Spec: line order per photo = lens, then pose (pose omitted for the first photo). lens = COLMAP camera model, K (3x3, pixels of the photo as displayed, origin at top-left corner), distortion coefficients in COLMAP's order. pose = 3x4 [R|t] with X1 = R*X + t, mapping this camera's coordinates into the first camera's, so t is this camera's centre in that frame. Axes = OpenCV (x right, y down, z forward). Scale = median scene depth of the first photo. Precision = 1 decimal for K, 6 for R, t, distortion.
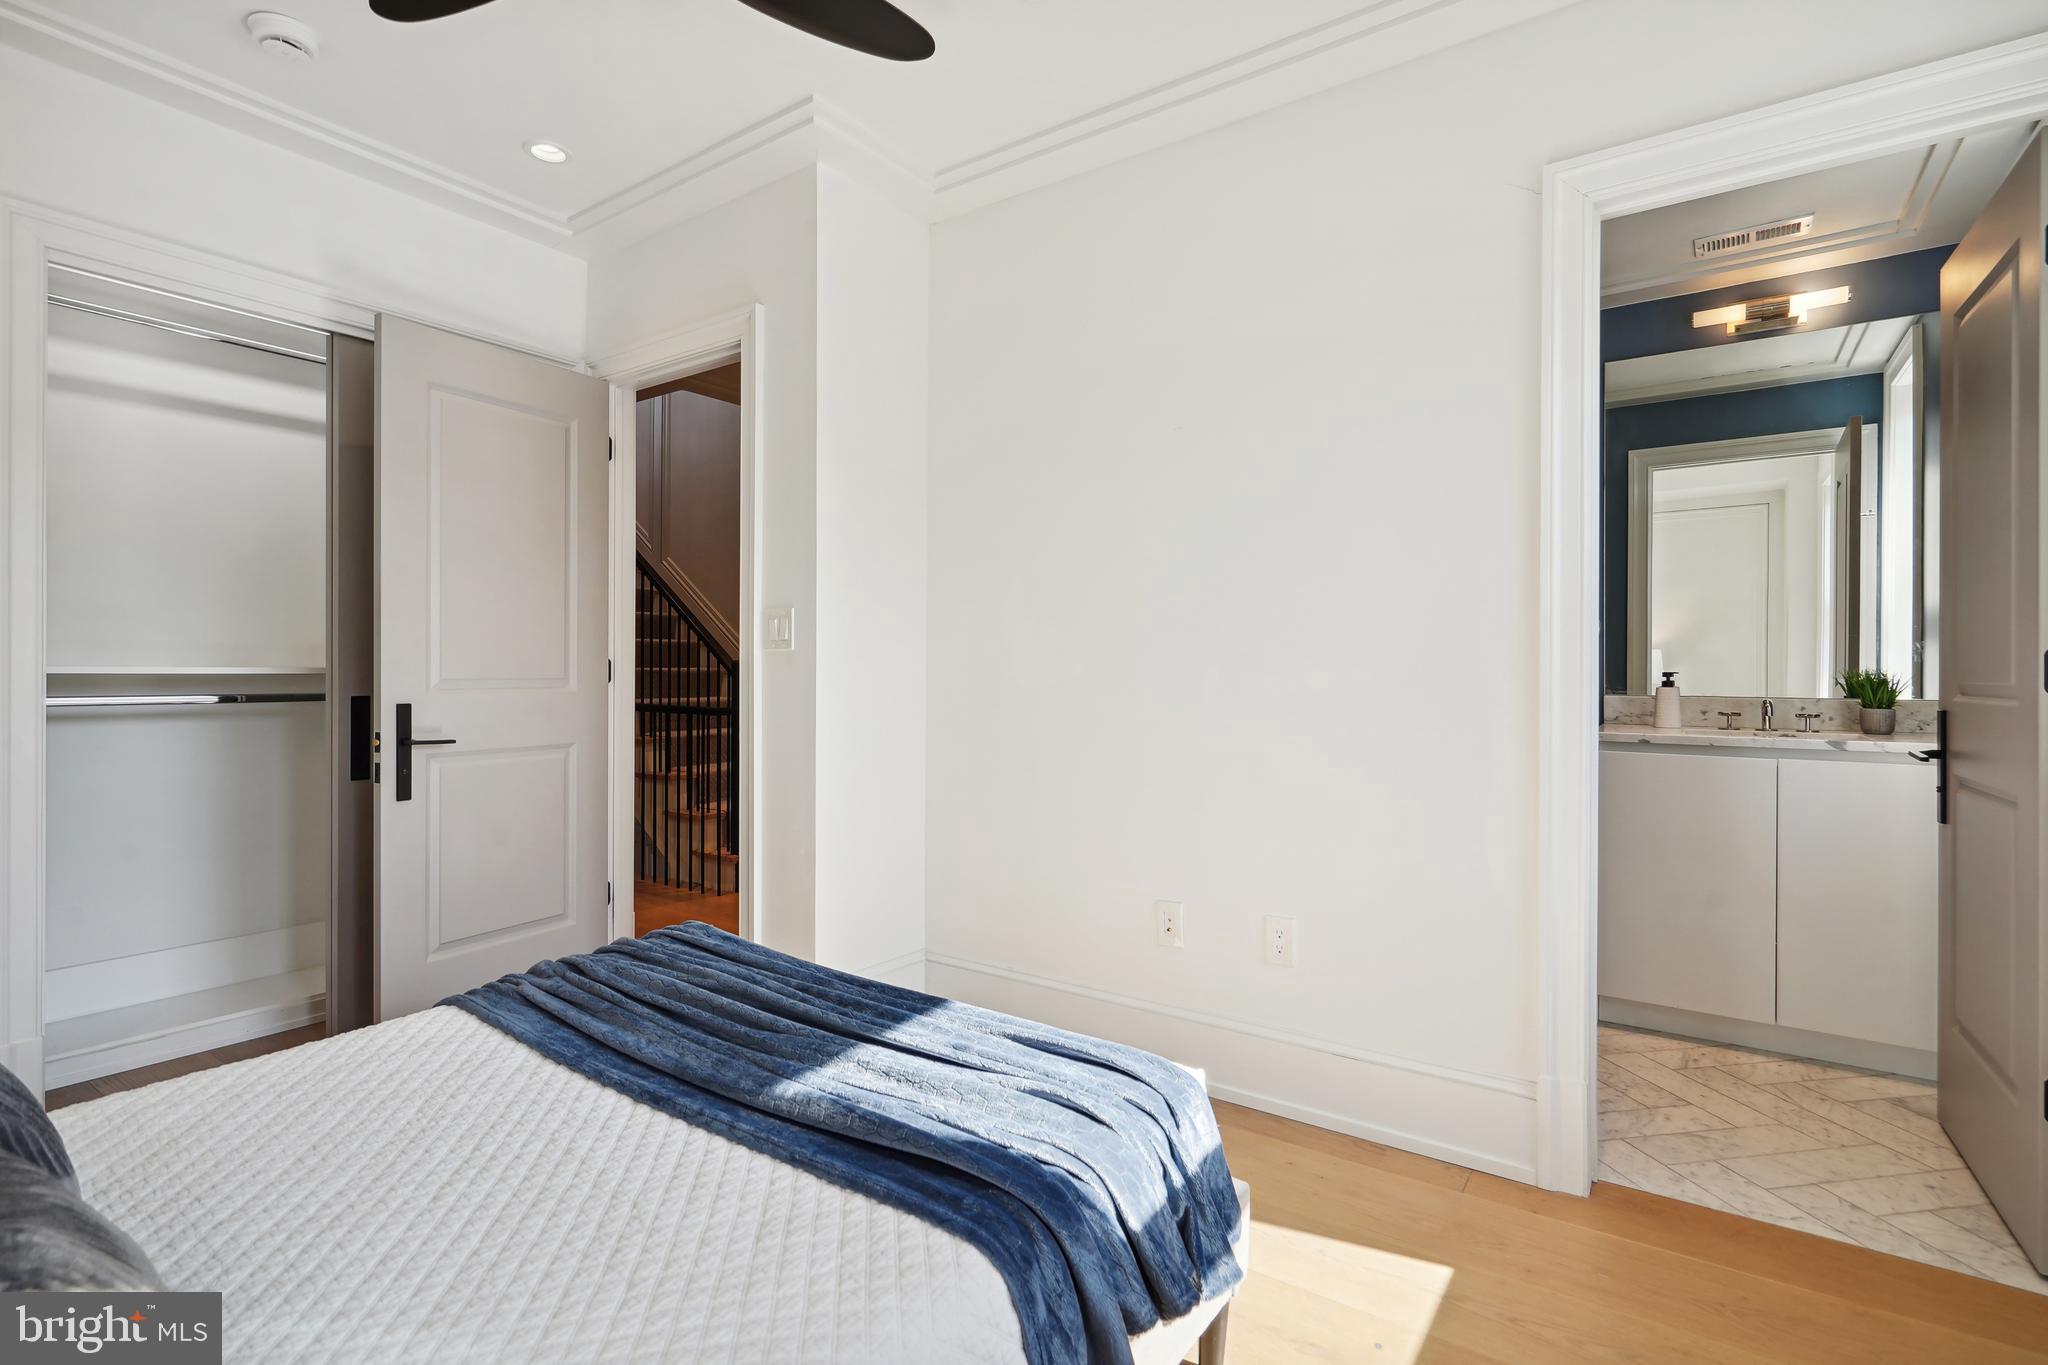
lens RADIAL K [[960.2, 0, 1025.5], [0, 960.2, 672.5], [0, 0, 1]] dist [-0.002229, -0.000353]
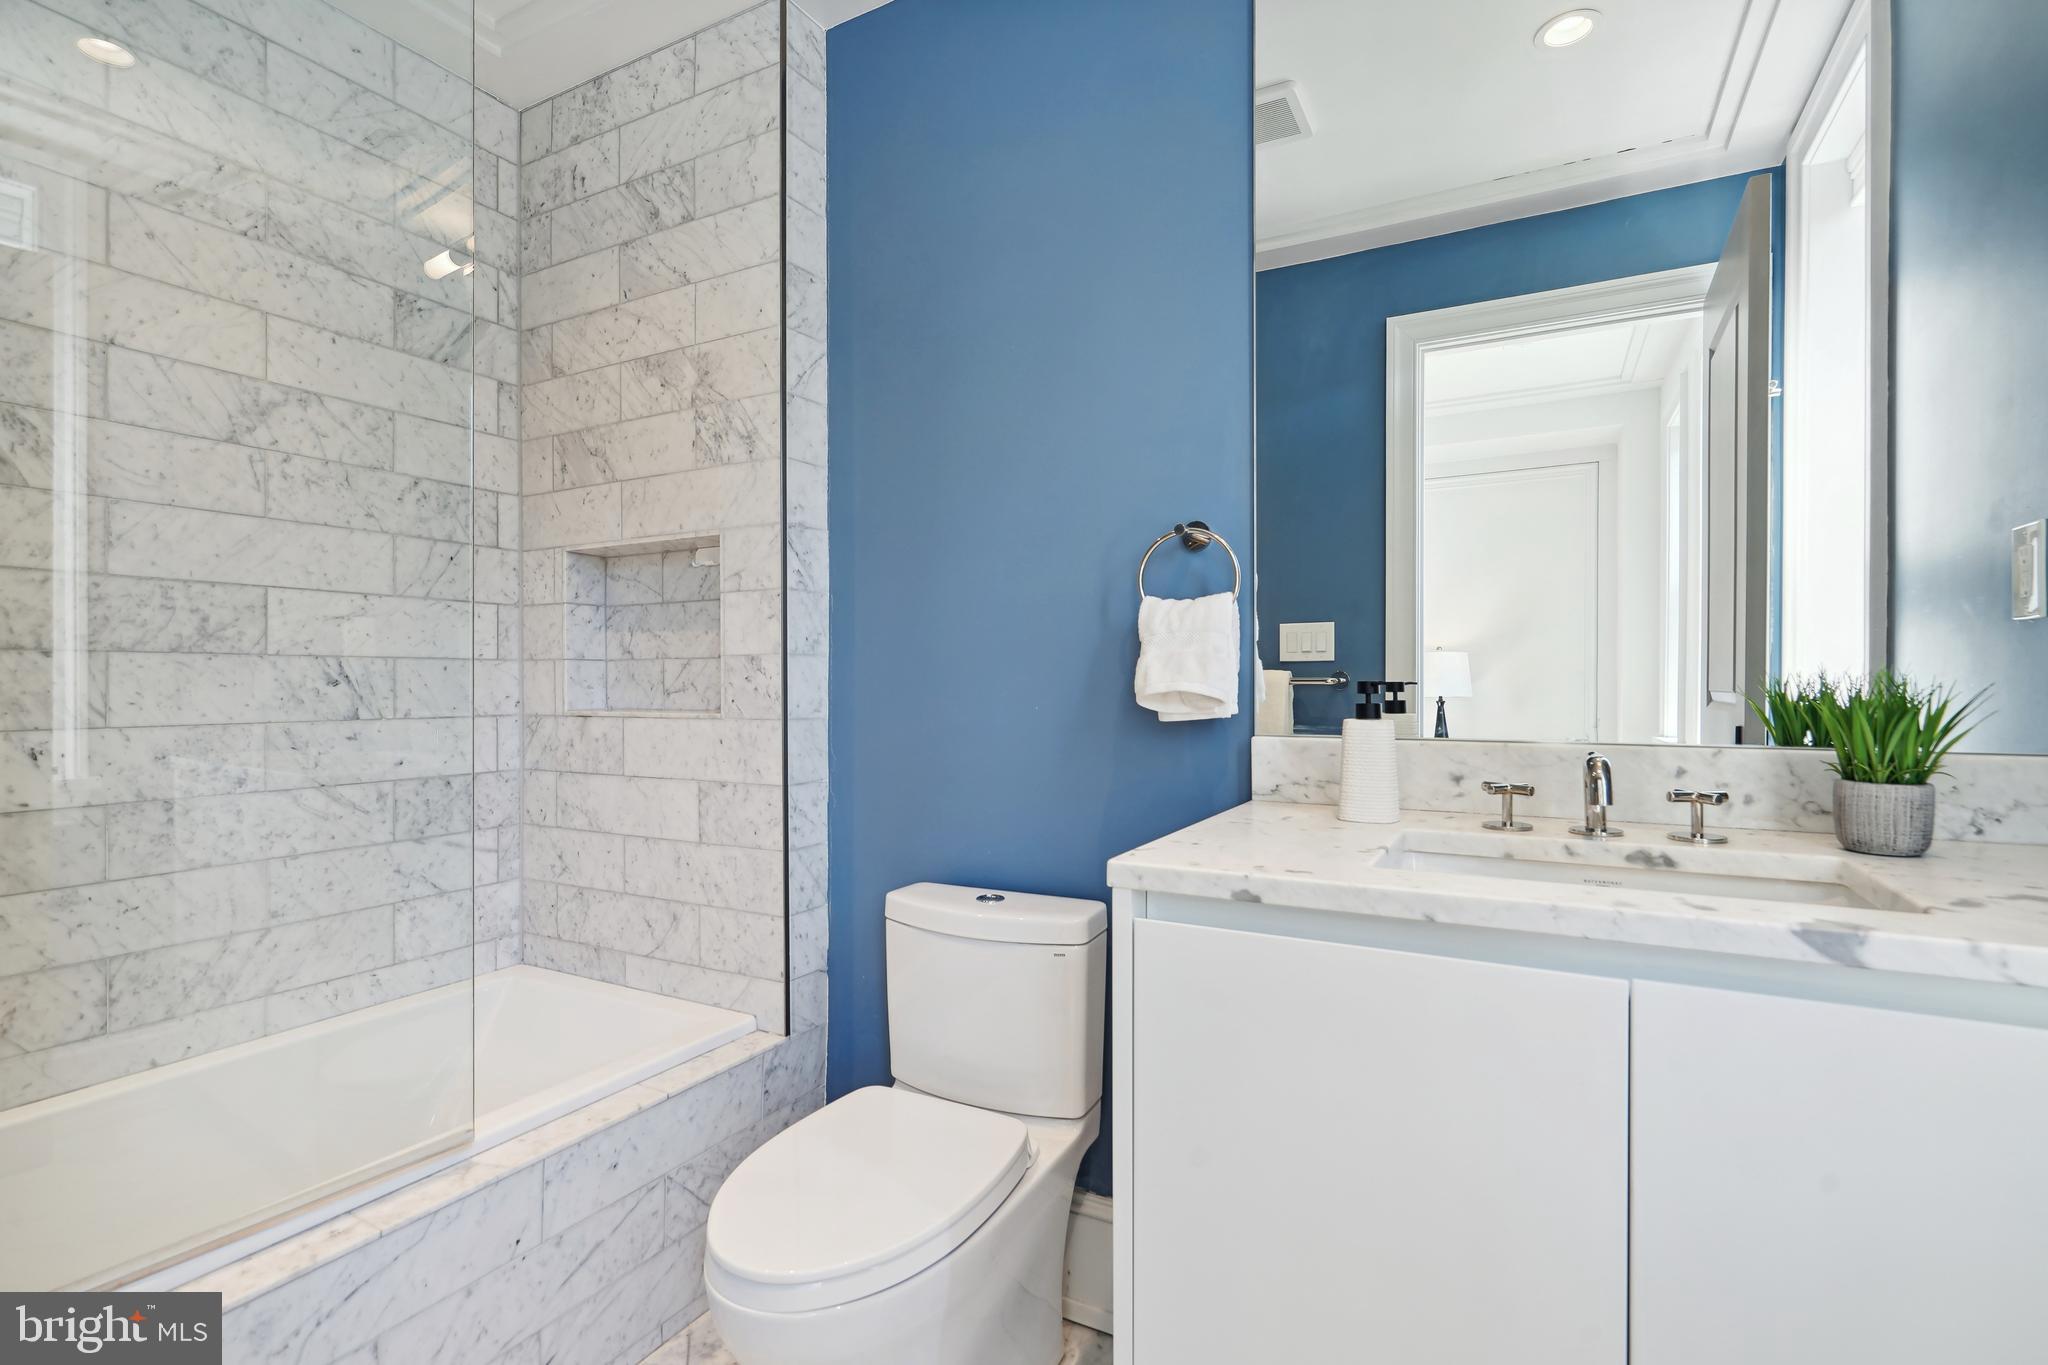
lens RADIAL K [[963.3, 0, 1017.3], [0, 963.3, 683.2], [0, 0, 1]] dist [-0.006115, -0.000329]
pose [[0.993368, -0.002141, 0.114960, 0.499693], [0.001973, 0.999997, 0.001578, -0.000607], [-0.114963, -0.001341, 0.993369, 0.646203]]
